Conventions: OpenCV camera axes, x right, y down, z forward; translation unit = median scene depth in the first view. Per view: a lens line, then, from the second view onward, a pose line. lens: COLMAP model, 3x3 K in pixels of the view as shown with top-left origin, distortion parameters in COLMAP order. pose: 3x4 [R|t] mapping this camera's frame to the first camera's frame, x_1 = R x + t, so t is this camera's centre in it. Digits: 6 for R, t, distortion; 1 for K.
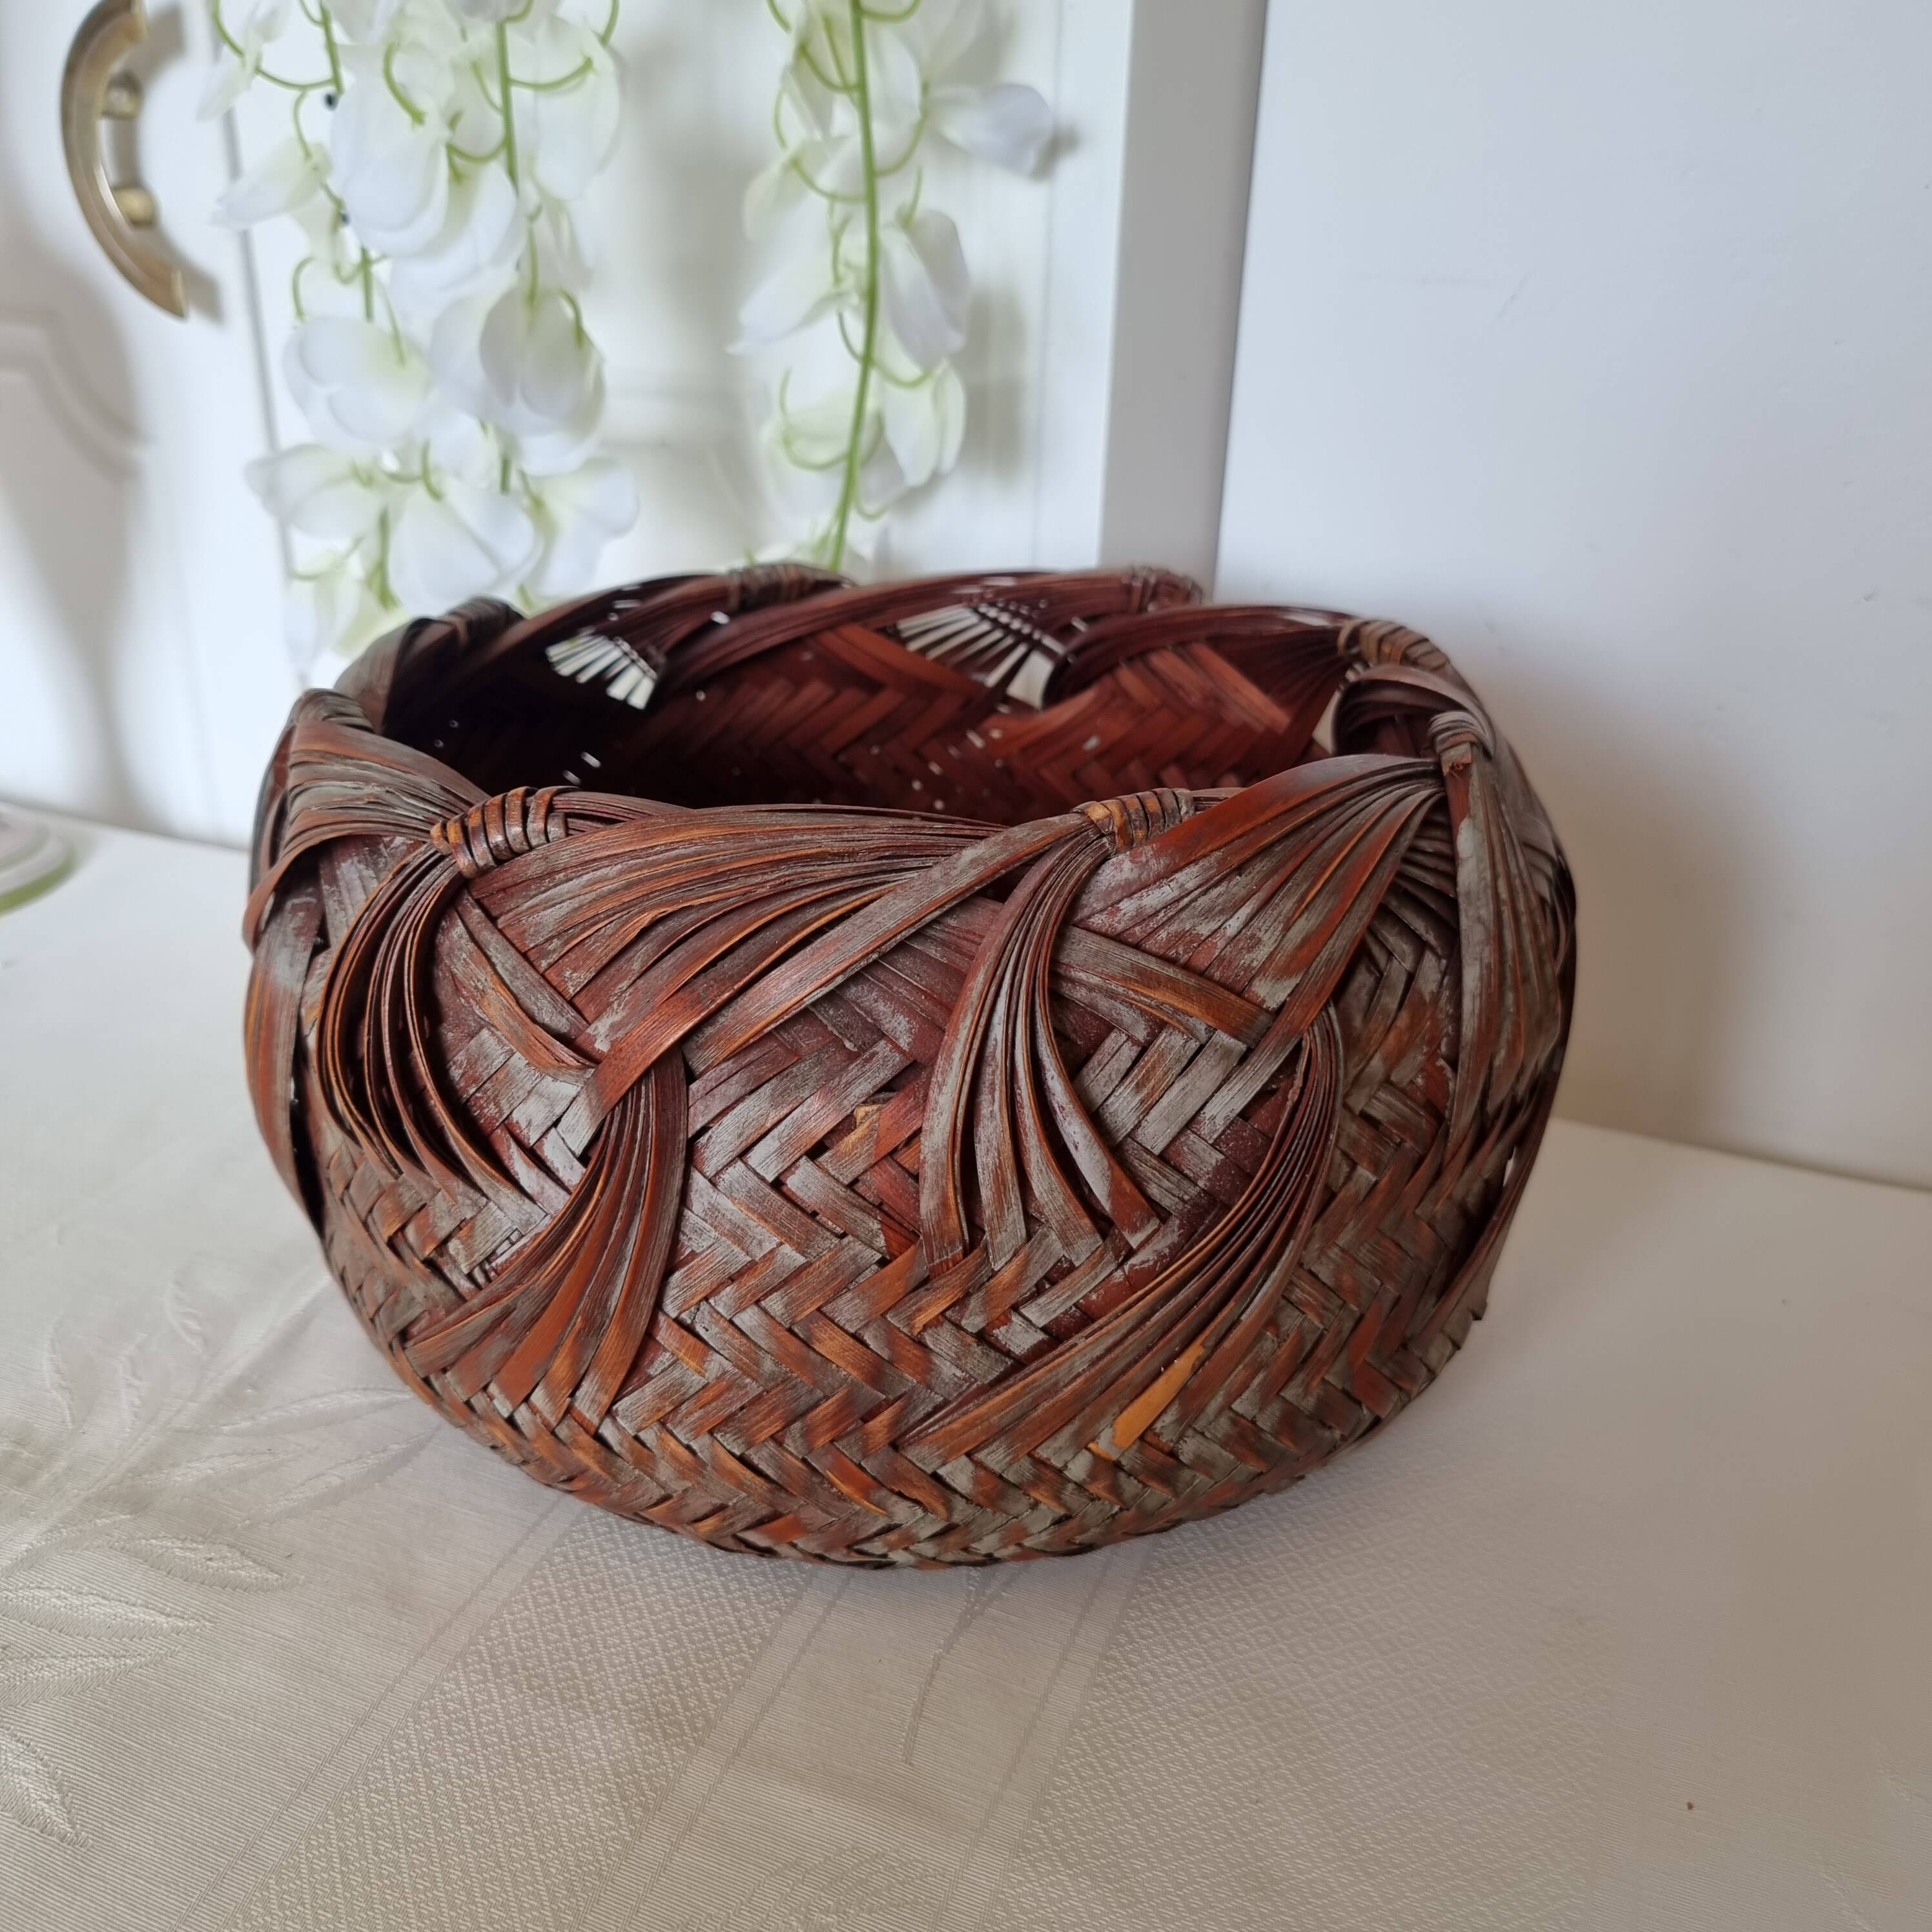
lens RADIAL K [[1787.6, 0, 960.4], [0, 1787.6, 975.3], [0, 0, 1]] dist [0.016054, -0.030359]
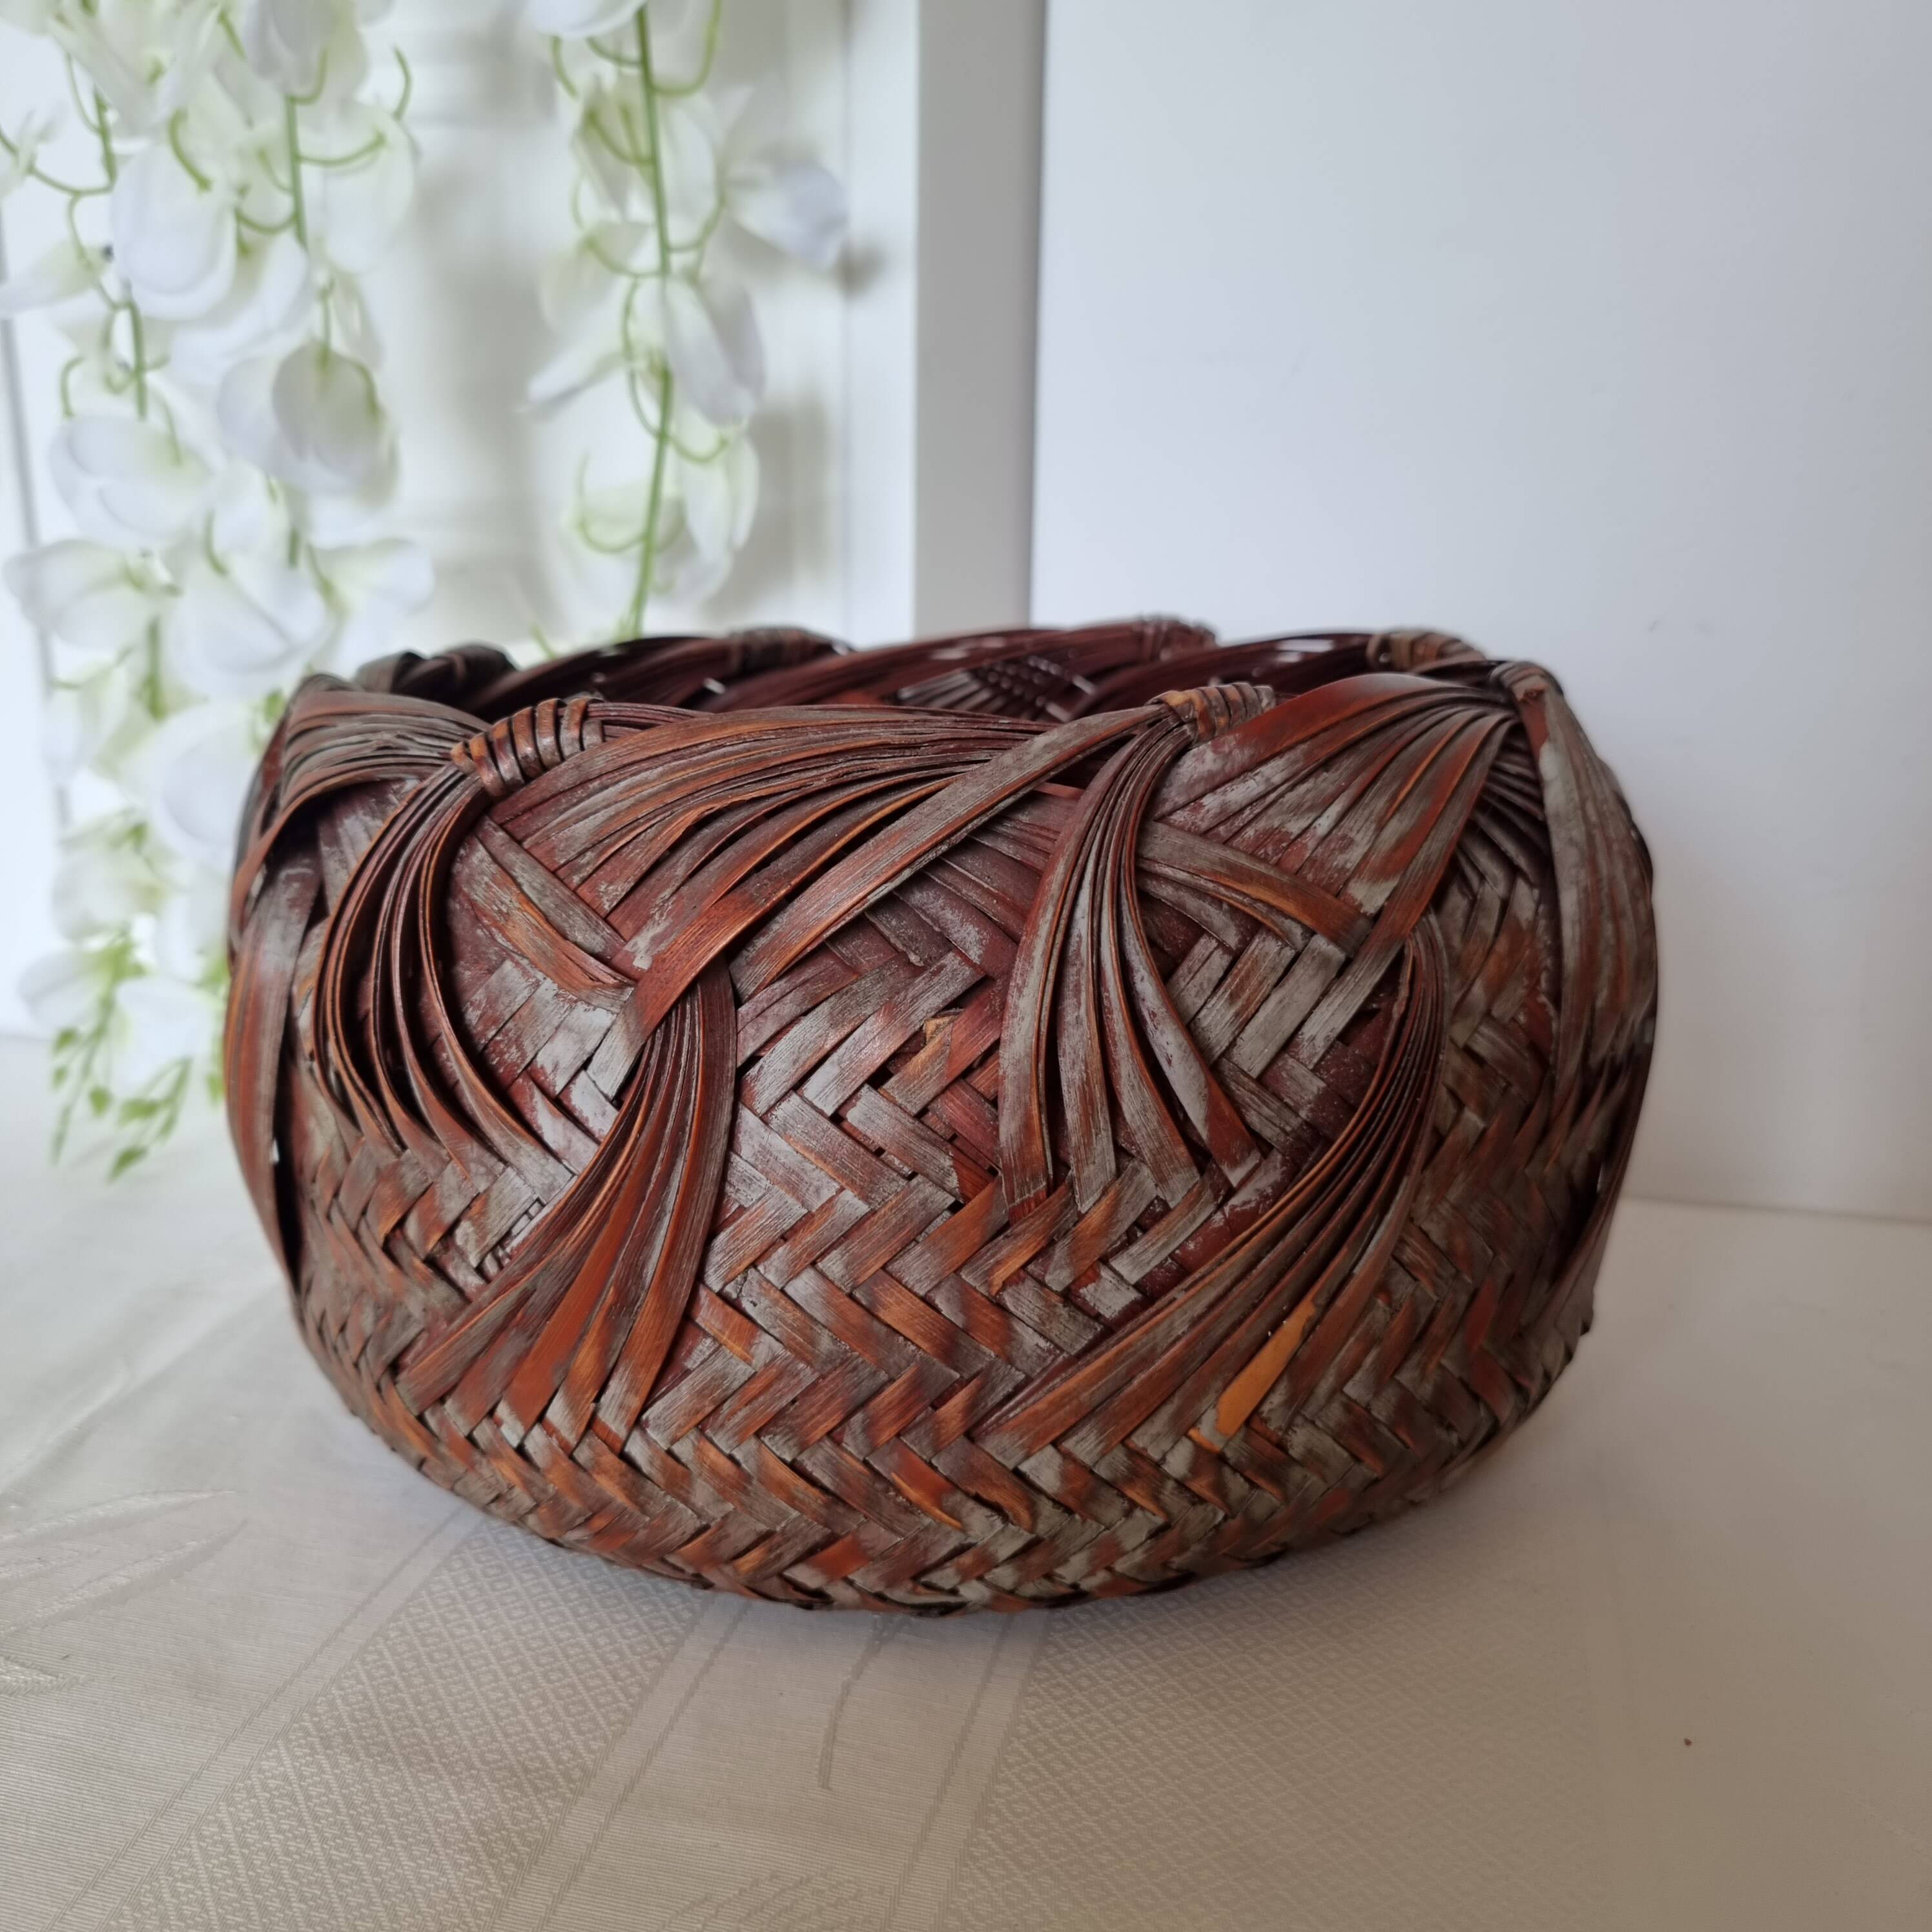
lens RADIAL K [[1795.4, 0, 956.4], [0, 1795.4, 990.2], [0, 0, 1]] dist [0.013149, -0.009906]
pose [[0.998837, -0.027141, 0.039853, -0.074770], [0.033547, 0.984865, -0.170048, 0.202617], [-0.034635, 0.171187, 0.984630, 0.100376]]
